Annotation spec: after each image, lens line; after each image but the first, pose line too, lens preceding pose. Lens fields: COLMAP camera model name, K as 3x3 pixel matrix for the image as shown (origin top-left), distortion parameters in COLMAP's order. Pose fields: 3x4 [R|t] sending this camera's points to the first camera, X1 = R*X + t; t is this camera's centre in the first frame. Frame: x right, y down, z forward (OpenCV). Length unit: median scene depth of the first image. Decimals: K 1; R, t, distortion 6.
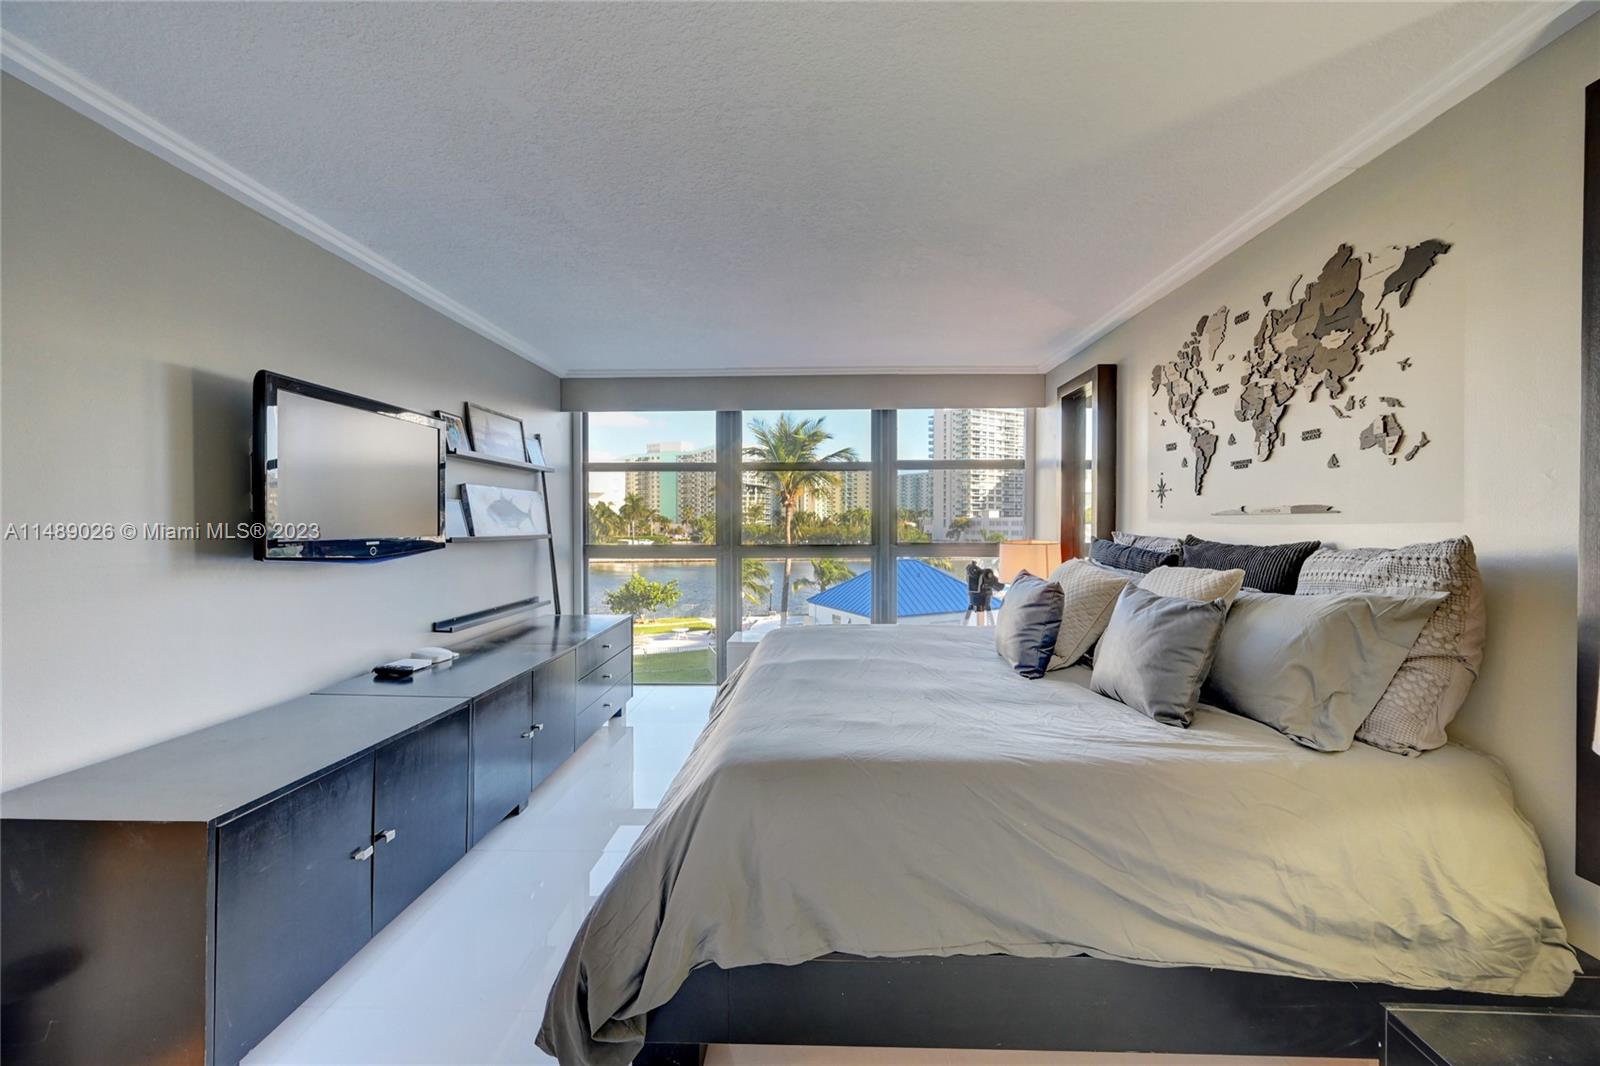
lens RADIAL K [[629.4, 0, 809.0], [0, 629.4, 523.9], [0, 0, 1]] dist [0.001596, 0.000081]
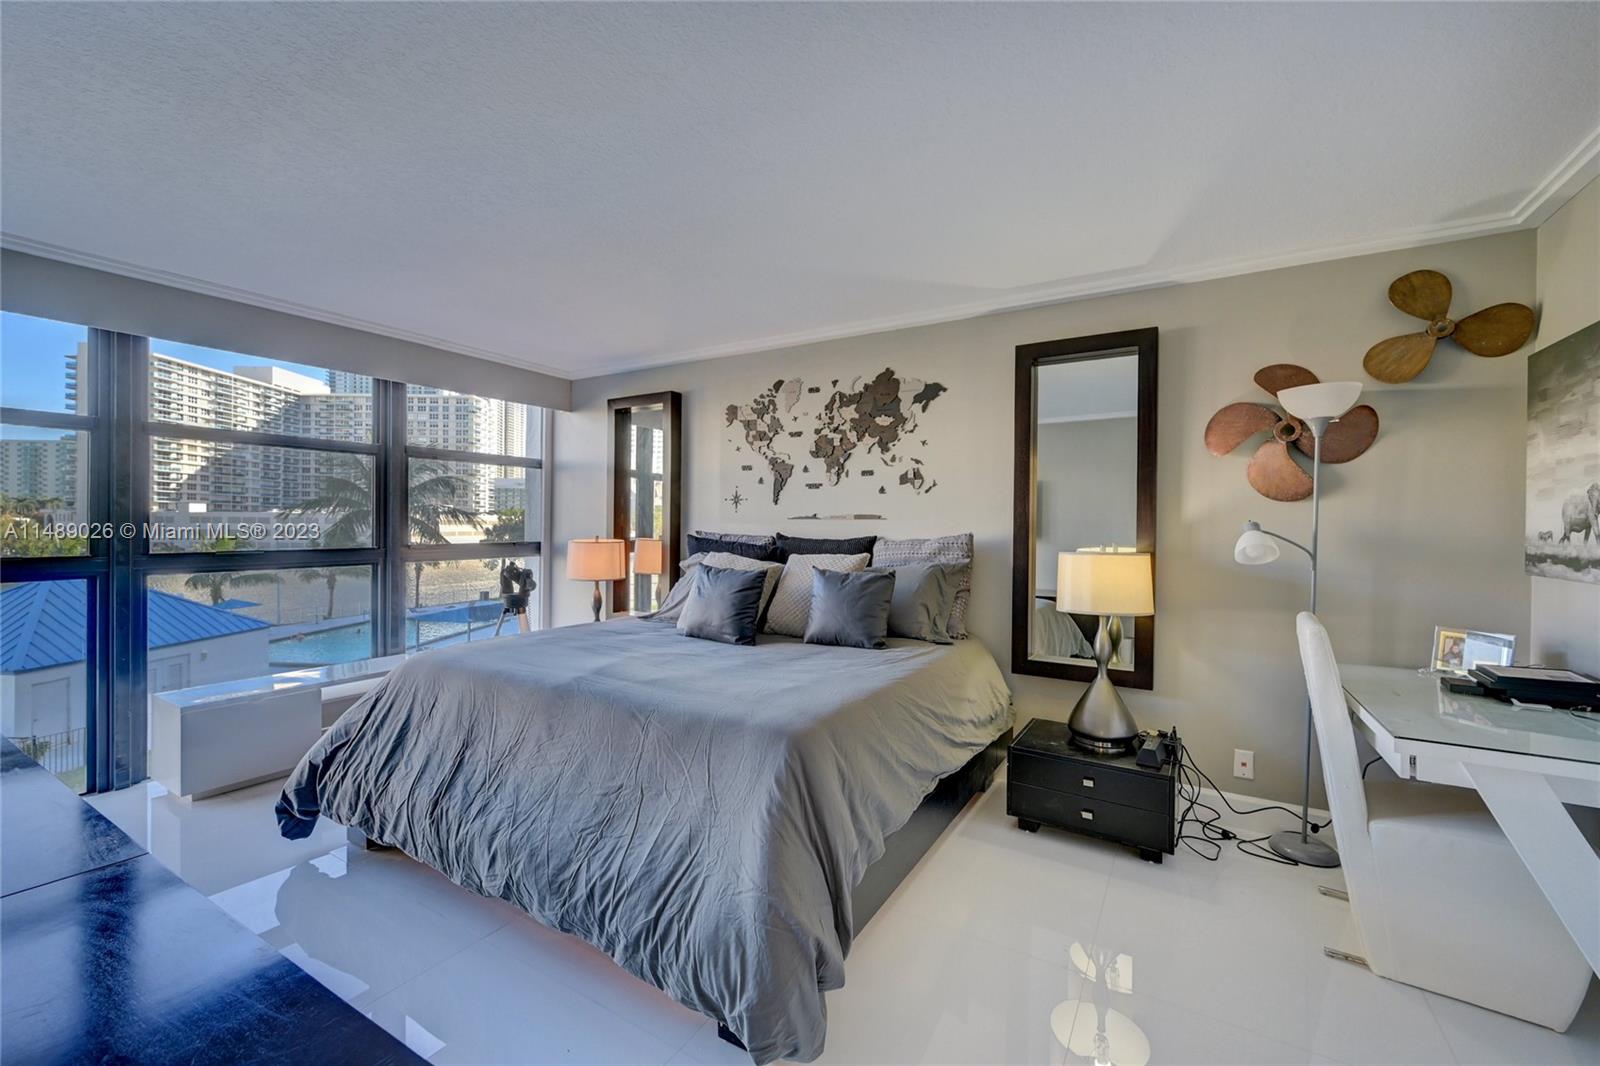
lens RADIAL K [[636.3, 0, 805.6], [0, 636.3, 526.4], [0, 0, 1]] dist [0.003043, -0.000045]
pose [[0.487775, -0.000641, 0.872969, -0.676109], [-0.005569, 0.999977, 0.003846, -0.002843], [-0.872951, -0.006737, 0.487761, 0.267815]]
